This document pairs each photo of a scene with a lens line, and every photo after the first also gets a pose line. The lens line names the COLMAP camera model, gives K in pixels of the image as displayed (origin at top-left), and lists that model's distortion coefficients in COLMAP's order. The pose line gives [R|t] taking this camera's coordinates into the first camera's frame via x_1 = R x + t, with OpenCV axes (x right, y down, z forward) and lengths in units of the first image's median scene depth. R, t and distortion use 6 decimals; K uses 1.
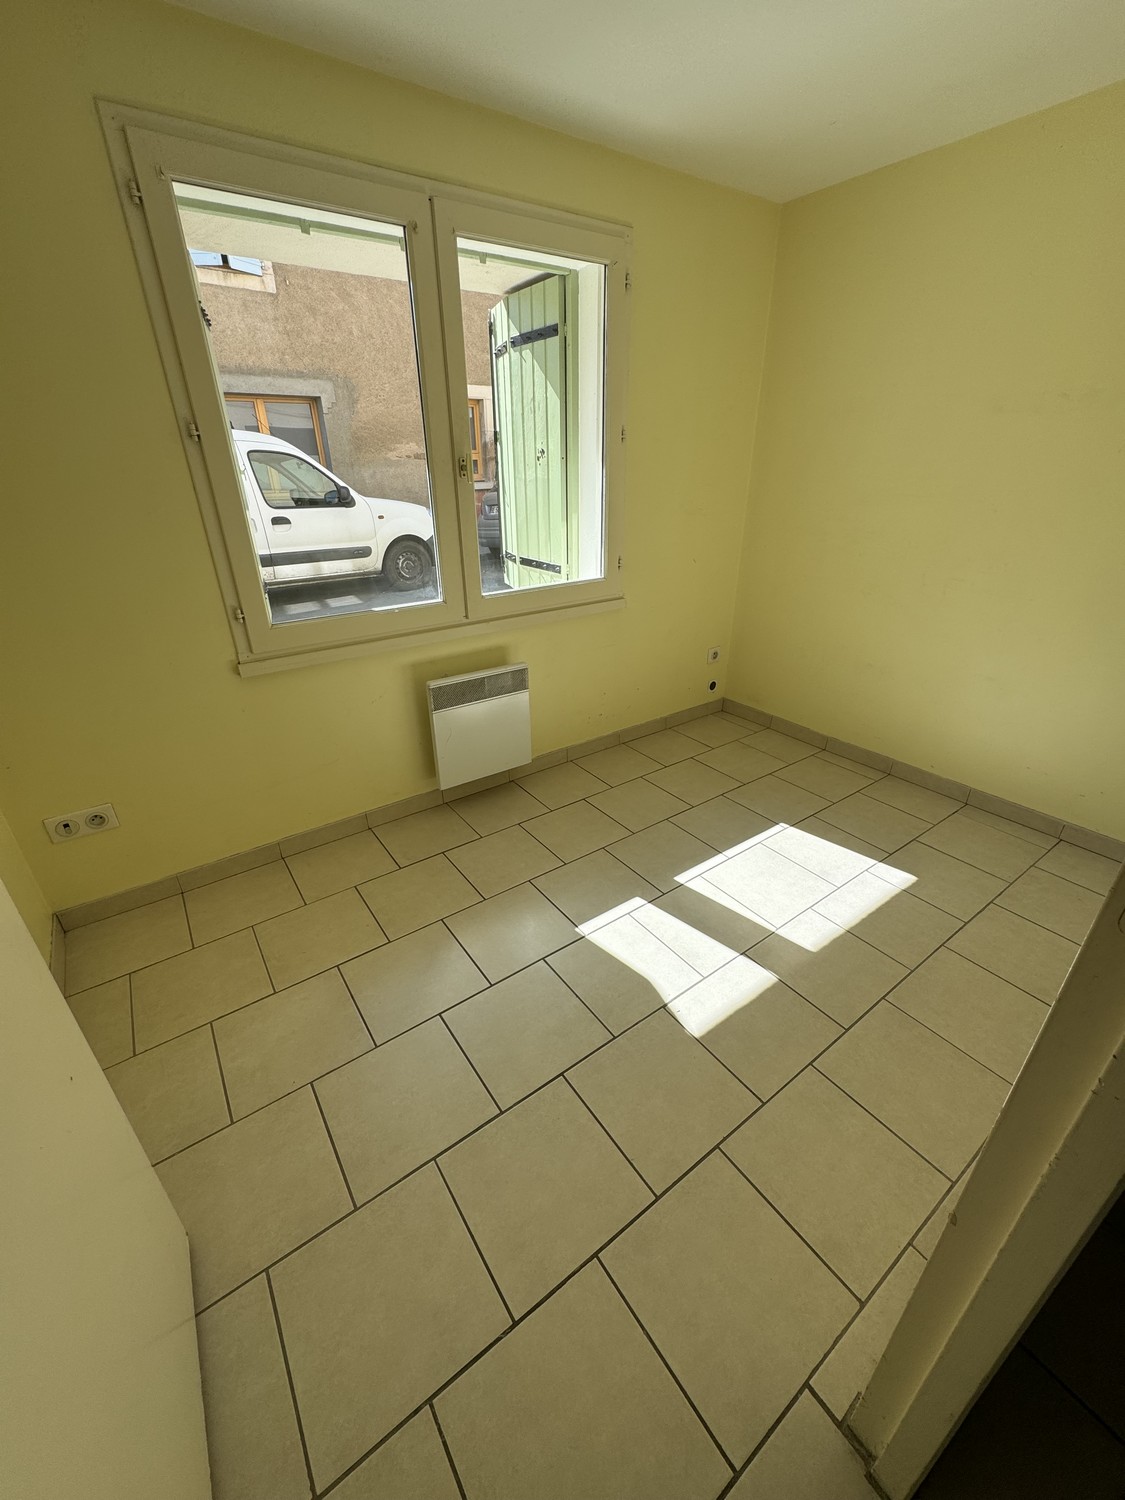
lens RADIAL K [[596.4, 0, 562.5], [0, 596.4, 750.0], [0, 0, 1]] dist [-0.001285, -0.000316]
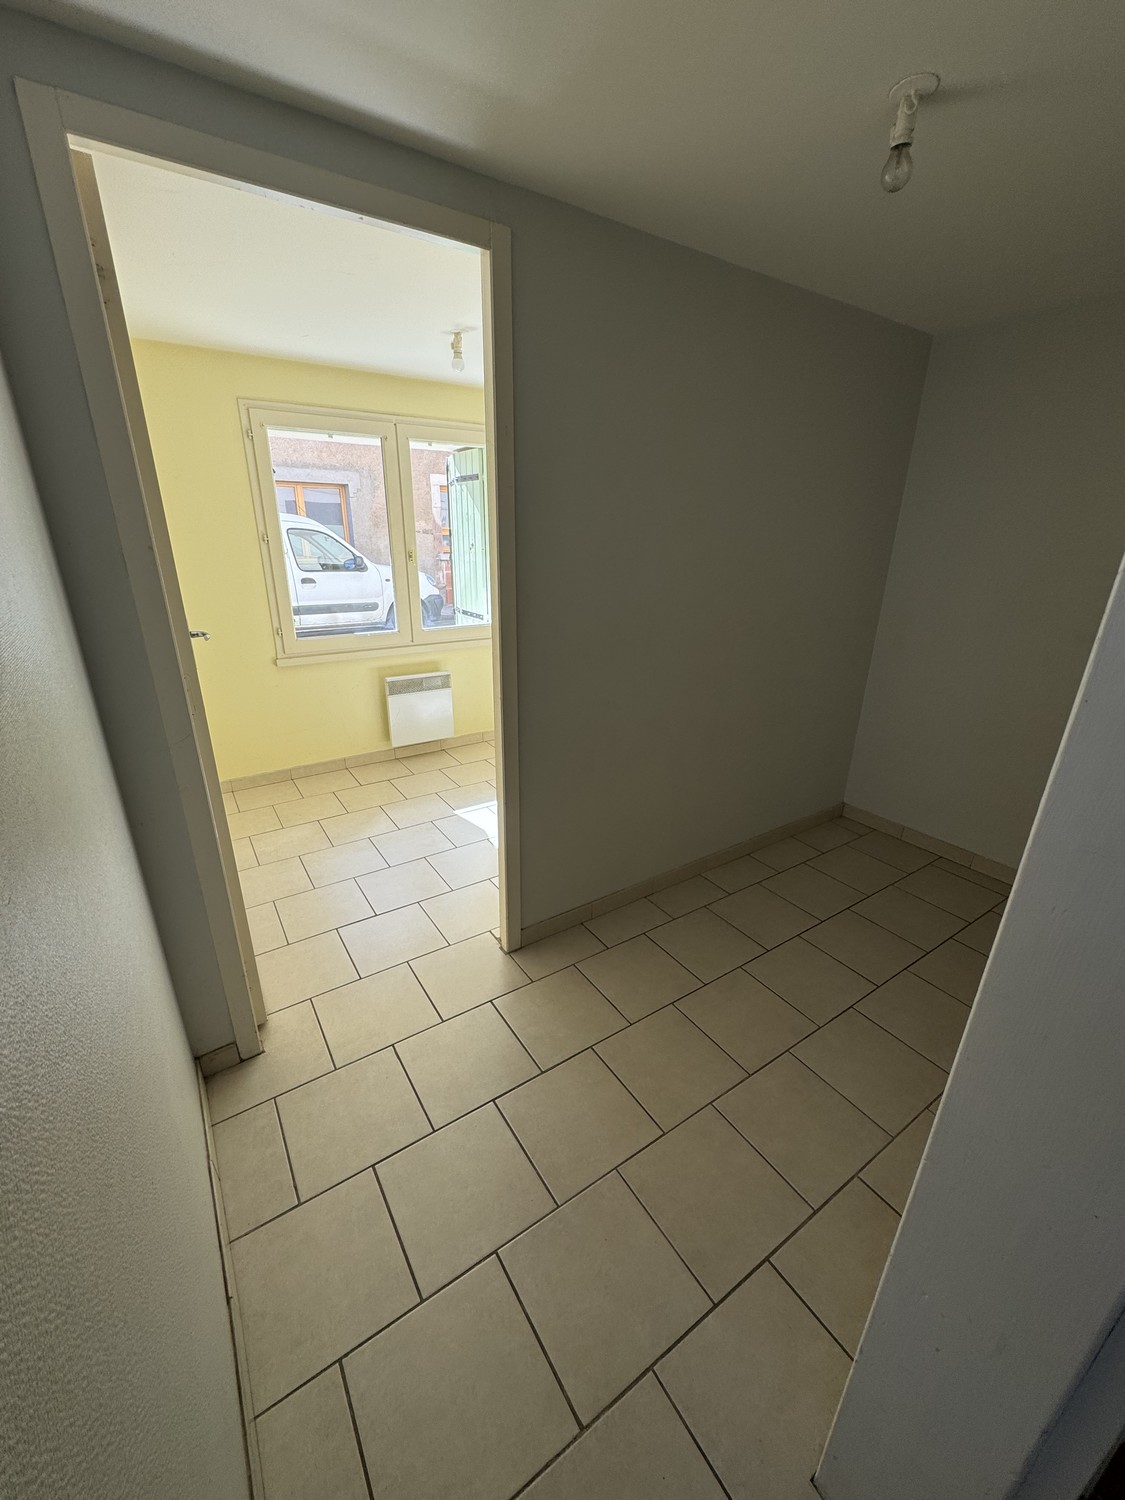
lens RADIAL K [[596.4, 0, 562.5], [0, 596.4, 750.0], [0, 0, 1]] dist [-0.001285, -0.000316]
pose [[0.999241, 0.032874, -0.020880, 0.261946], [-0.034782, 0.994501, -0.098787, 0.198173], [0.017517, 0.099438, 0.994890, -0.536643]]
